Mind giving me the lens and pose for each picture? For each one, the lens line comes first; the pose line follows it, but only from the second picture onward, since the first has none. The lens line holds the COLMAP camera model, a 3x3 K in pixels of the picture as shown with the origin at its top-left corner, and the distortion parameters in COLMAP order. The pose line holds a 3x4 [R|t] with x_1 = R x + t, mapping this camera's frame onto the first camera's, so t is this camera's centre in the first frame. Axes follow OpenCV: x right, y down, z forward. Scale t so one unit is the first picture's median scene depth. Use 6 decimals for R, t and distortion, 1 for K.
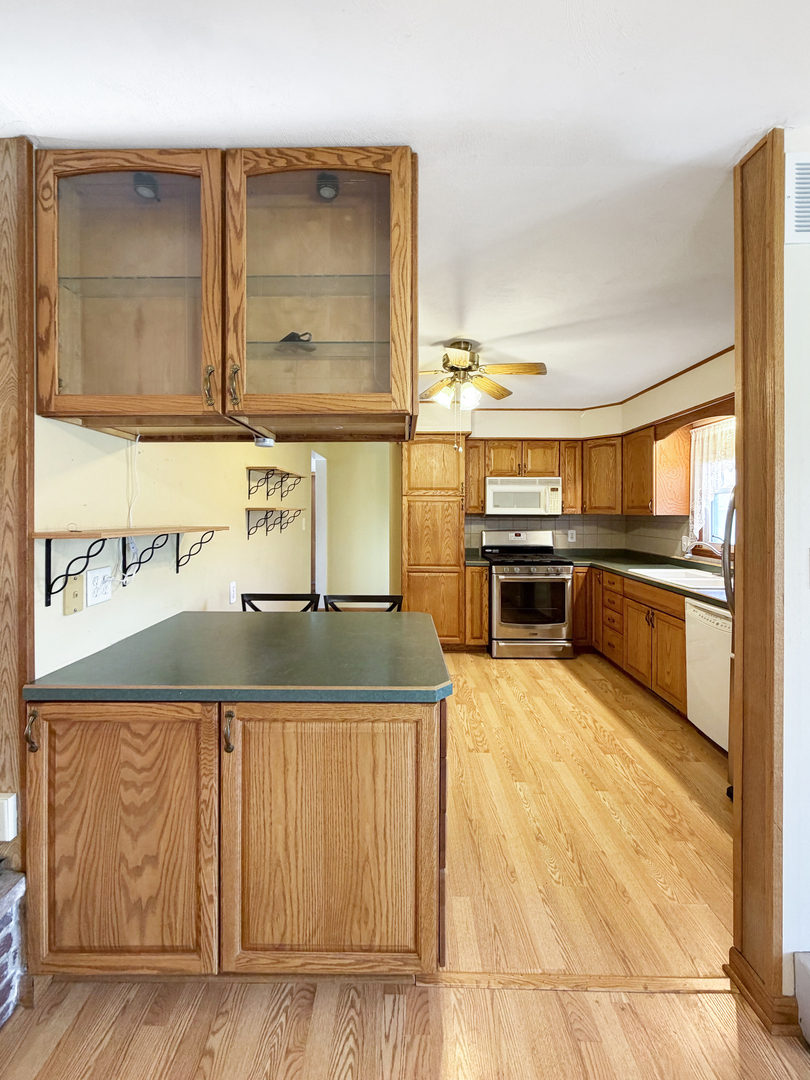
lens RADIAL K [[446.8, 0, 399.8], [0, 446.8, 511.6], [0, 0, 1]] dist [-0.001693, 0.000258]
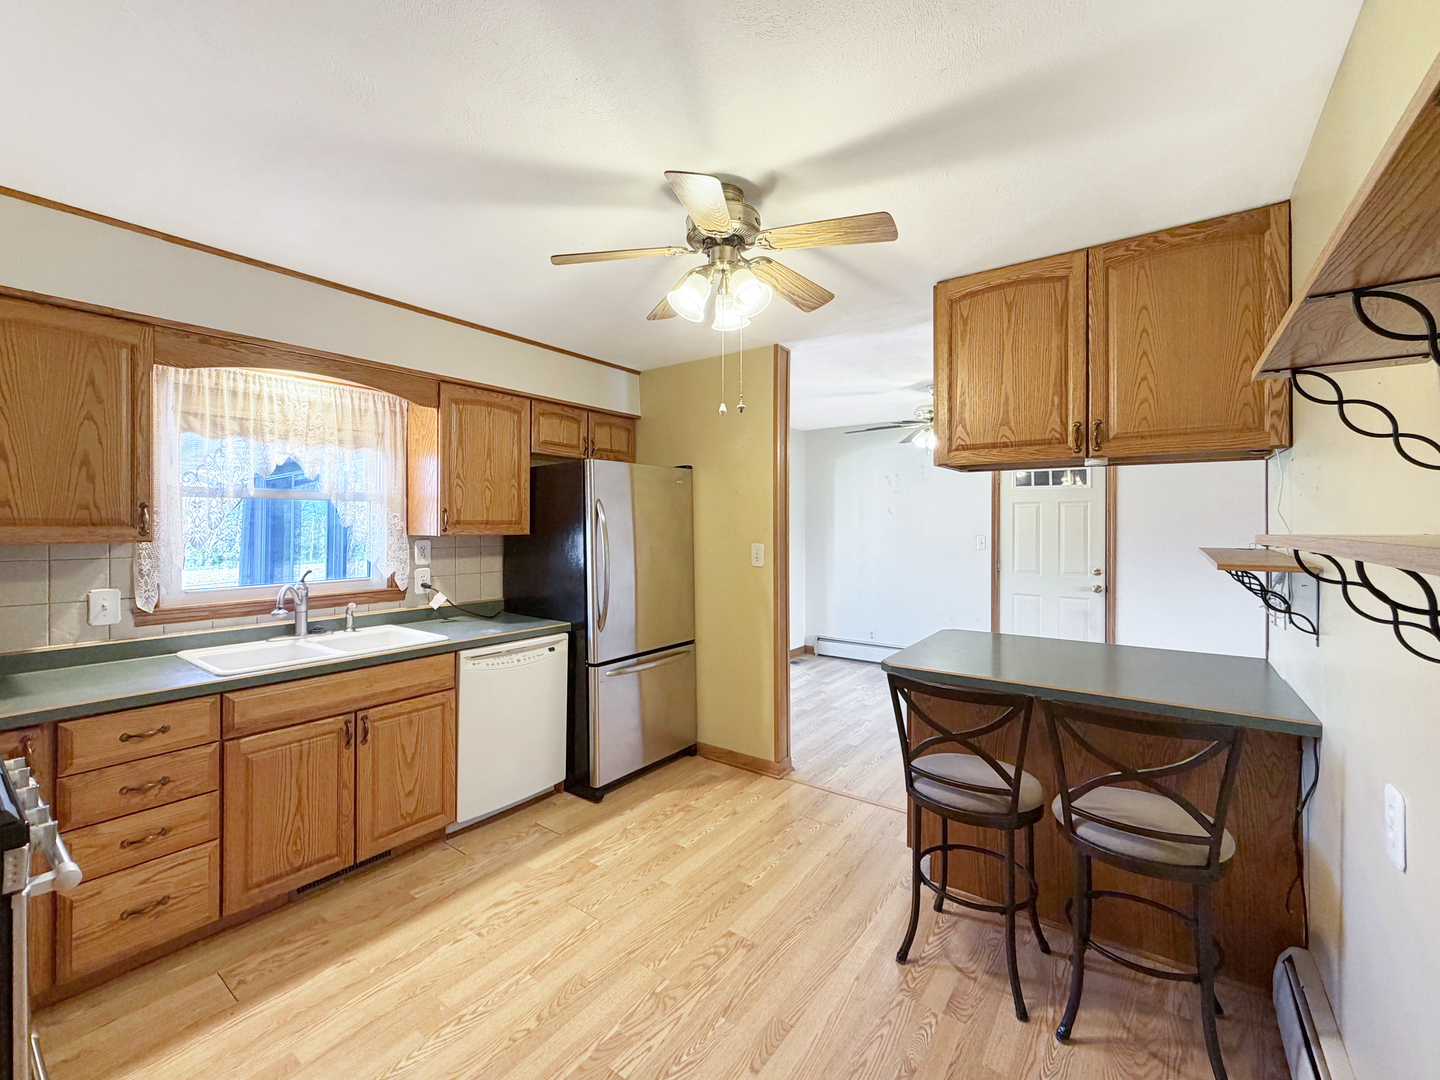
lens RADIAL K [[607.9, 0, 702.2], [0, 607.9, 523.1], [0, 0, 1]] dist [-0.000280, -0.000046]
pose [[-0.806534, -0.000512, 0.591187, -0.205829], [-0.000144, 1.000000, 0.000671, -0.011813], [-0.591187, 0.000456, -0.806534, 1.343569]]
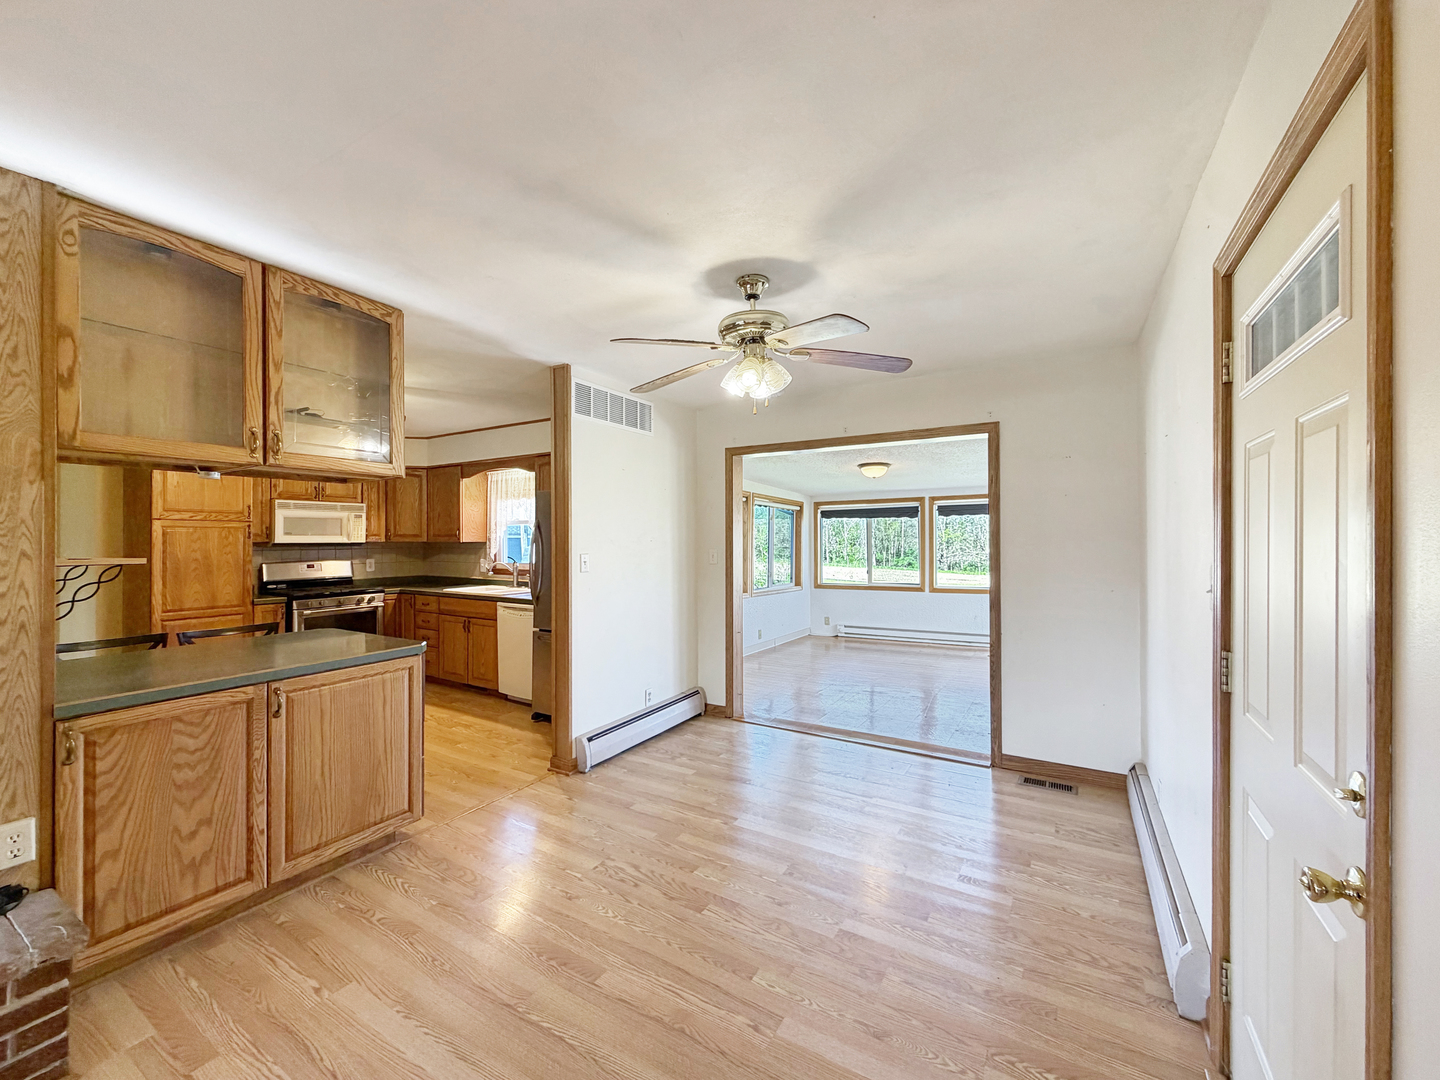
lens RADIAL K [[580.3, 0, 711.7], [0, 580.3, 533.2], [0, 0, 1]] dist [-0.001249, -0.000249]
pose [[0.510408, 0.004116, 0.859922, -0.467503], [0.005755, 0.999950, -0.008202, 0.001312], [-0.859913, 0.009135, 0.510359, -0.393979]]
